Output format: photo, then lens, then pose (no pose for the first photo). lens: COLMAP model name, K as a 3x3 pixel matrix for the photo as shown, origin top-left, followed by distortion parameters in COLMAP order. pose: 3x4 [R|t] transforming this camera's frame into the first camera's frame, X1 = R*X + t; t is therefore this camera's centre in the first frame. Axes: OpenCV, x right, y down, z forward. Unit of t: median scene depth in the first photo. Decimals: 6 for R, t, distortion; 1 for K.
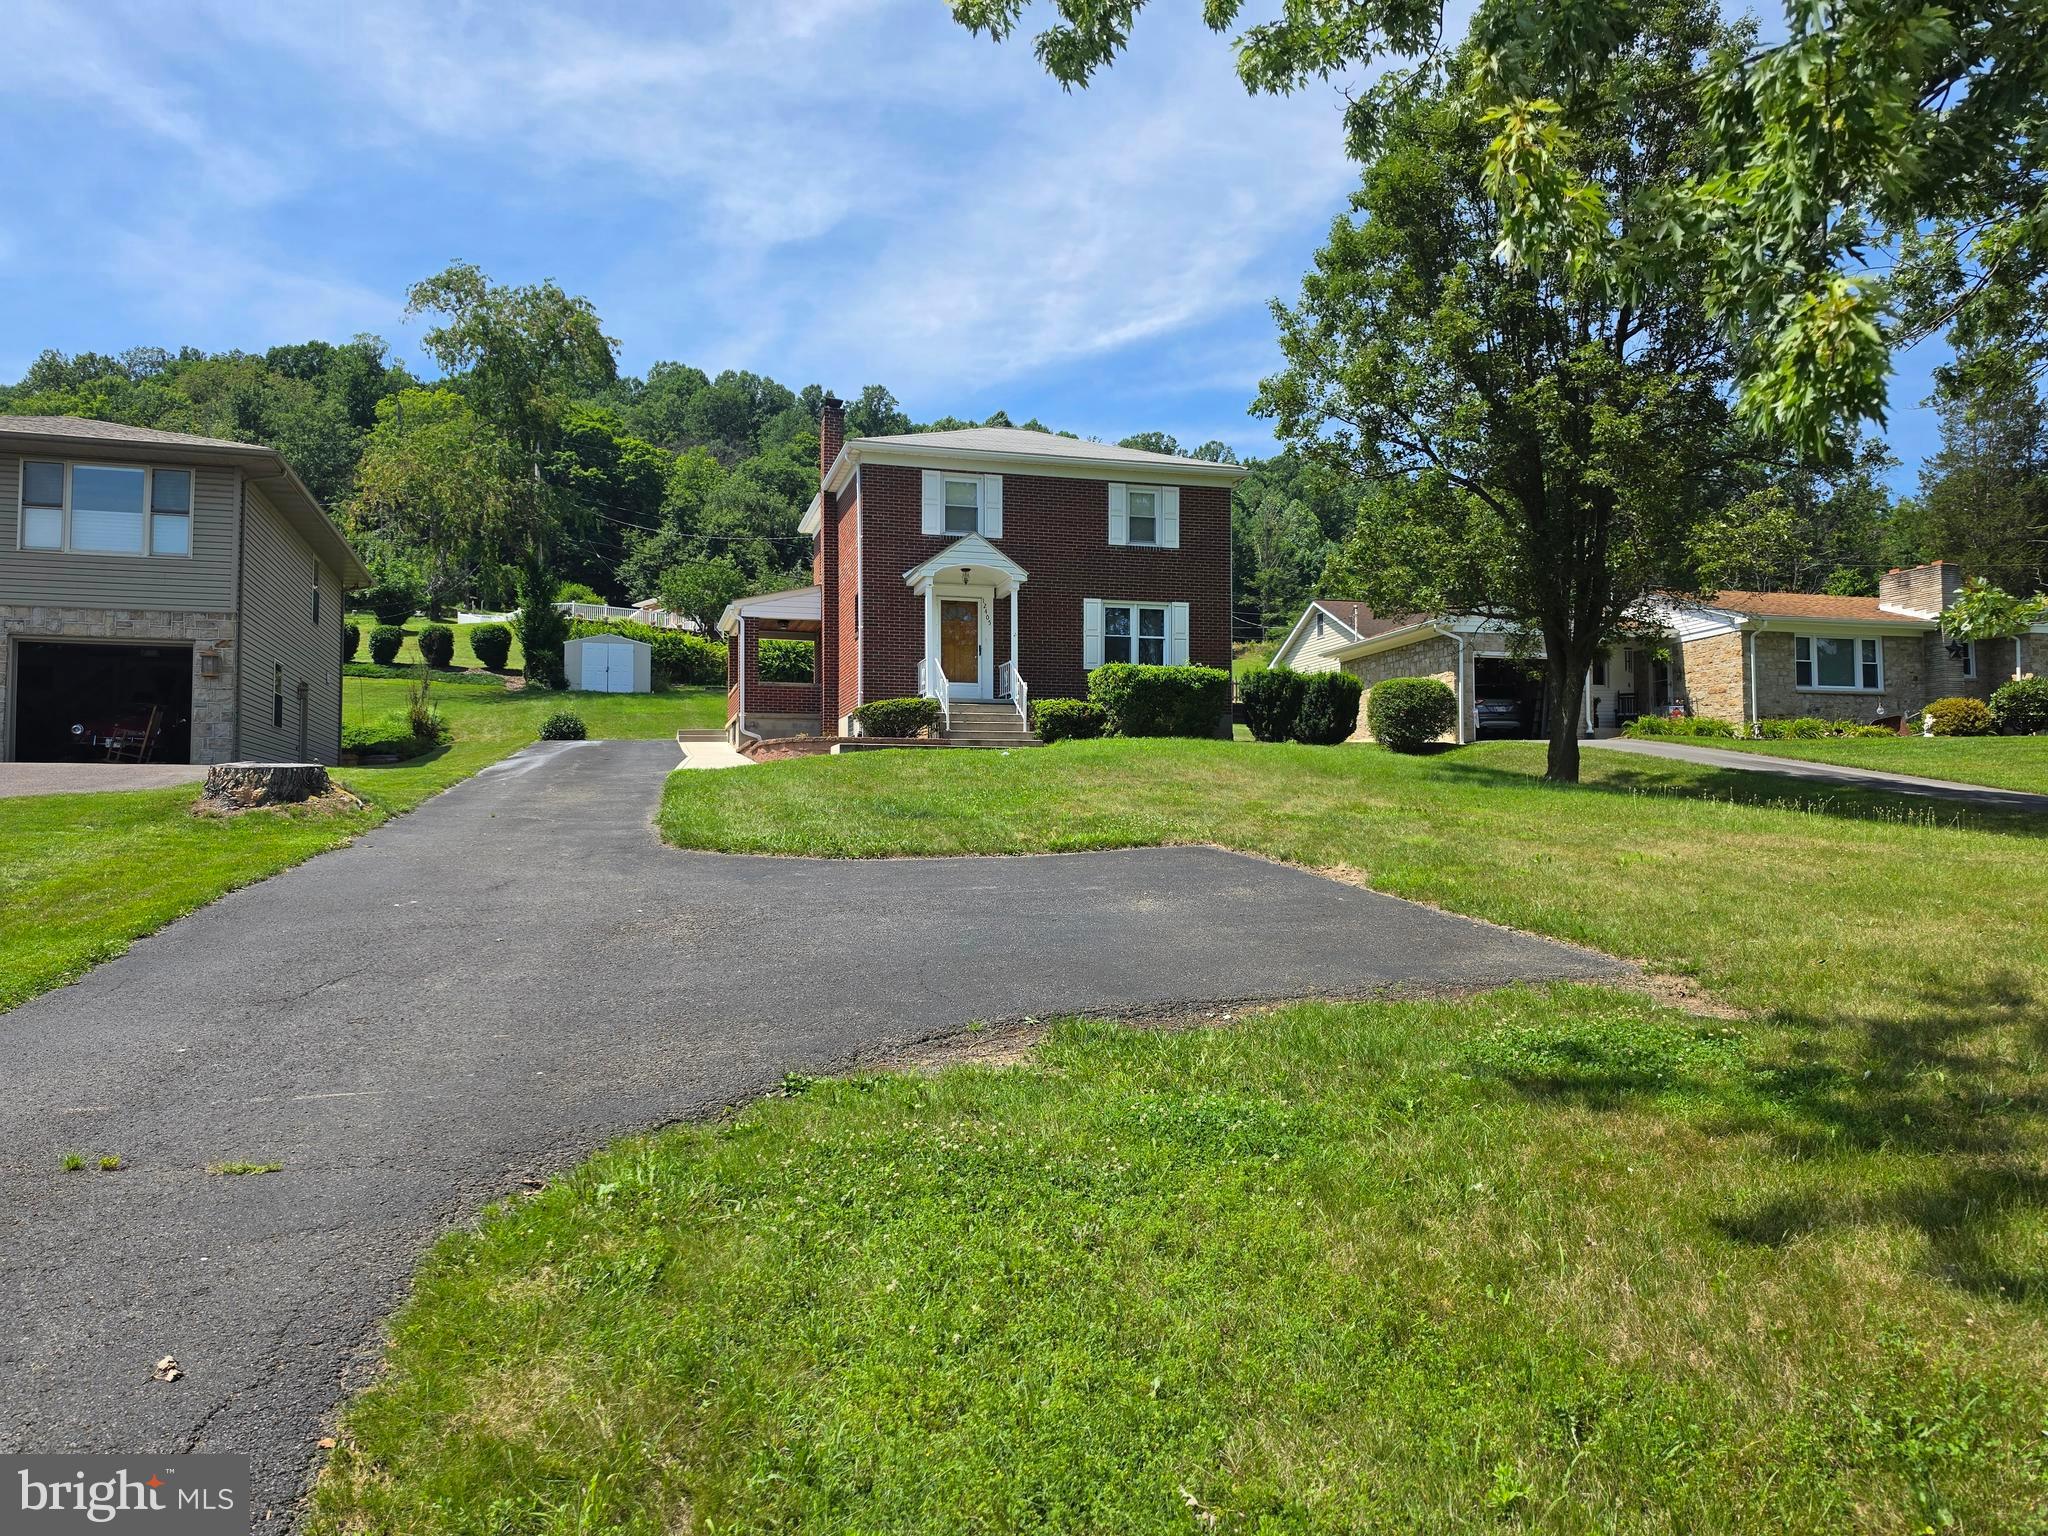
lens RADIAL K [[1430.0, 0, 1000.1], [0, 1430.0, 768.9], [0, 0, 1]] dist [0.105907, -0.161867]
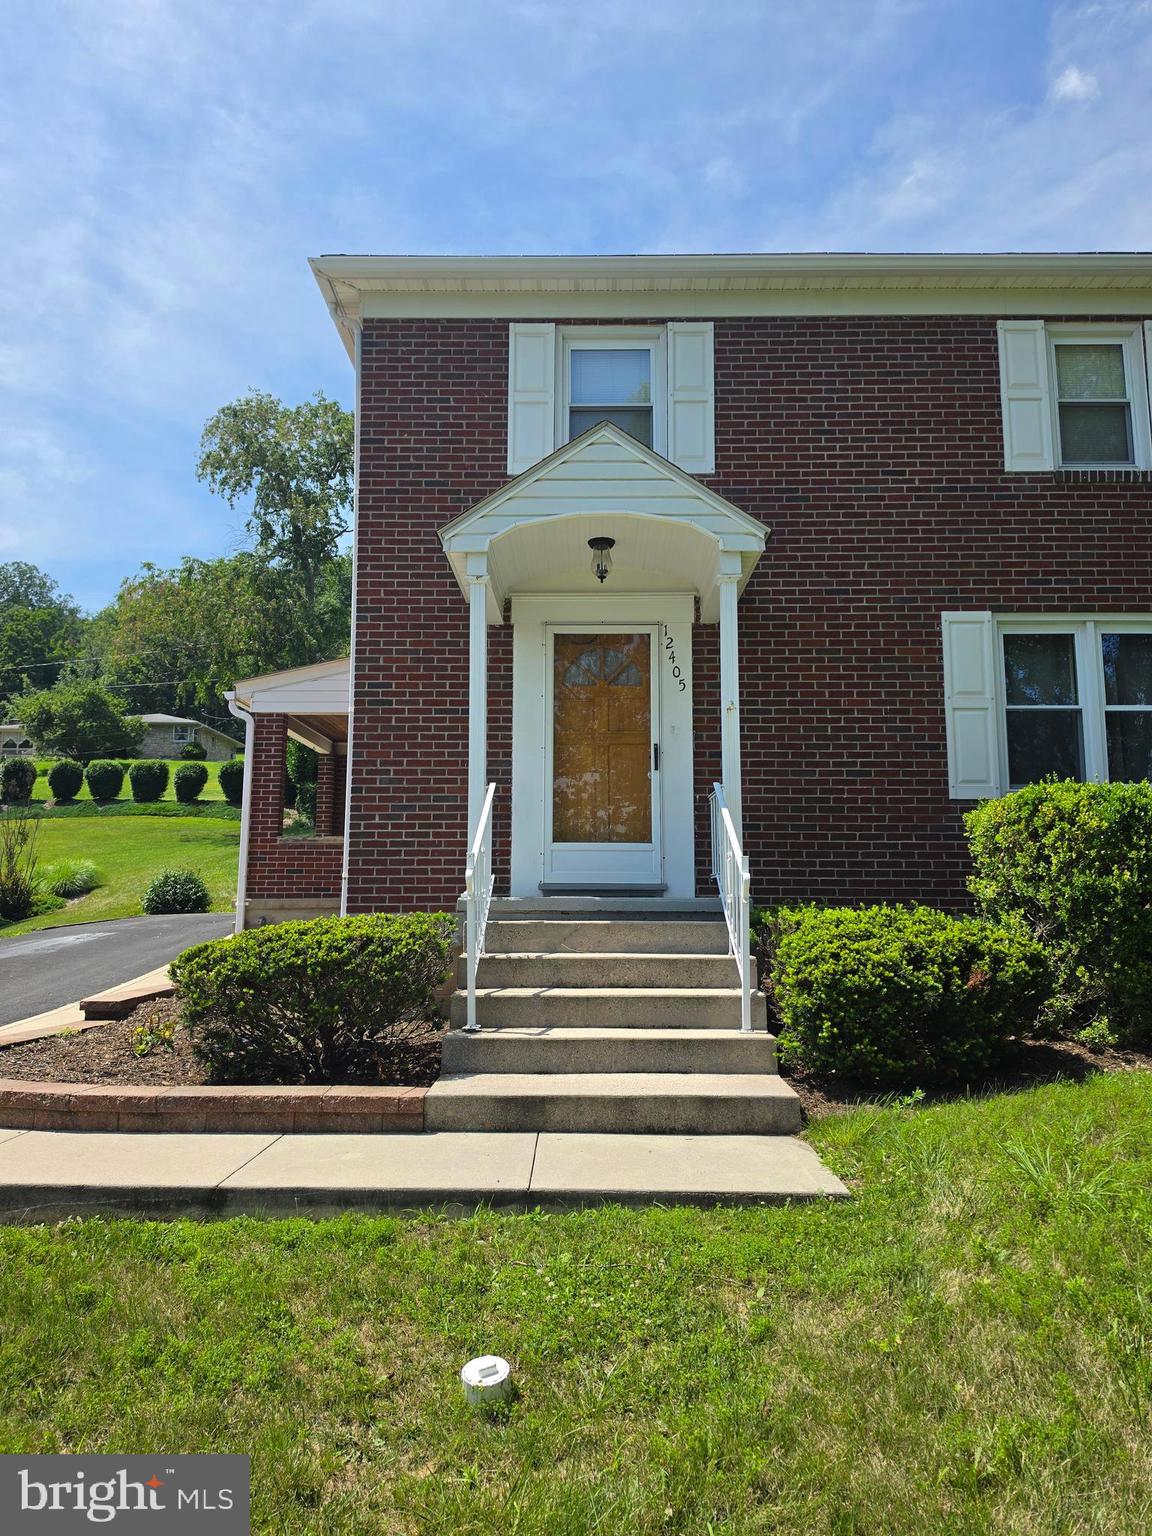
lens RADIAL K [[1055.6, 0, 570.1], [0, 1055.6, 753.3], [0, 0, 1]] dist [0.103348, -0.173671]
pose [[0.962368, -0.035594, -0.269408, 0.037972], [0.008260, 0.994758, -0.101921, -0.053446], [0.271624, 0.095860, 0.957618, 0.696141]]
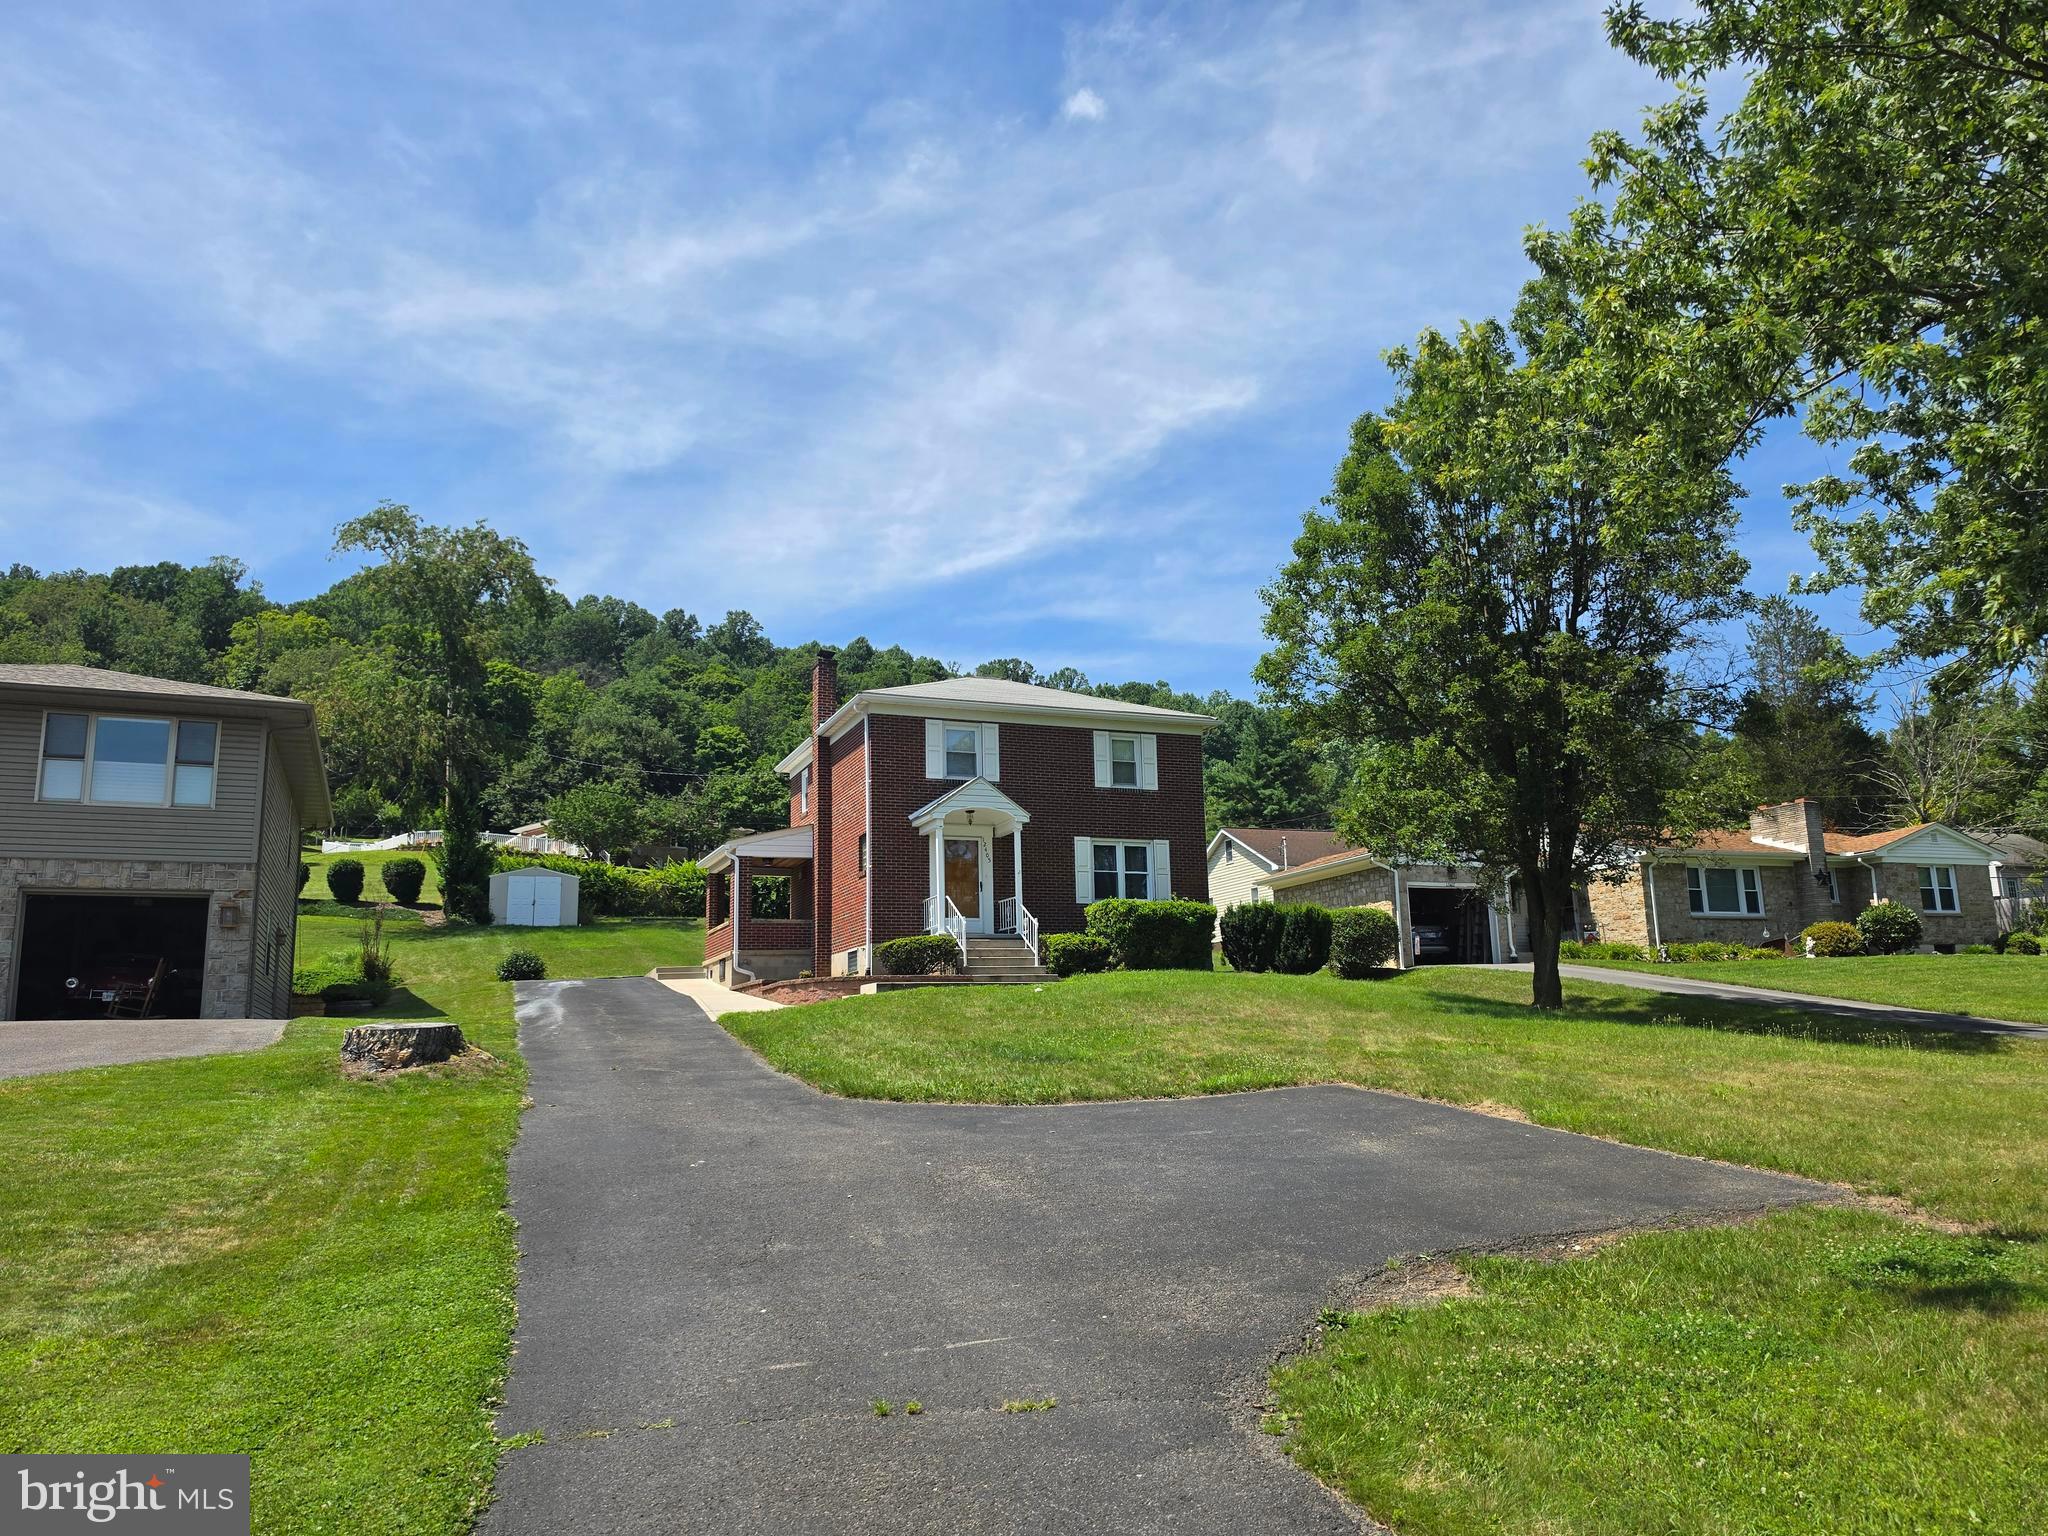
lens RADIAL K [[1429.6, 0, 1024.0], [0, 1429.6, 768.0], [0, 0, 1]] dist [0.091580, -0.129881]
pose [[0.992202, 0.001092, 0.124633, -0.109297], [0.017625, 0.988684, -0.148977, -0.012022], [-0.123386, 0.150012, 0.980955, -0.043348]]
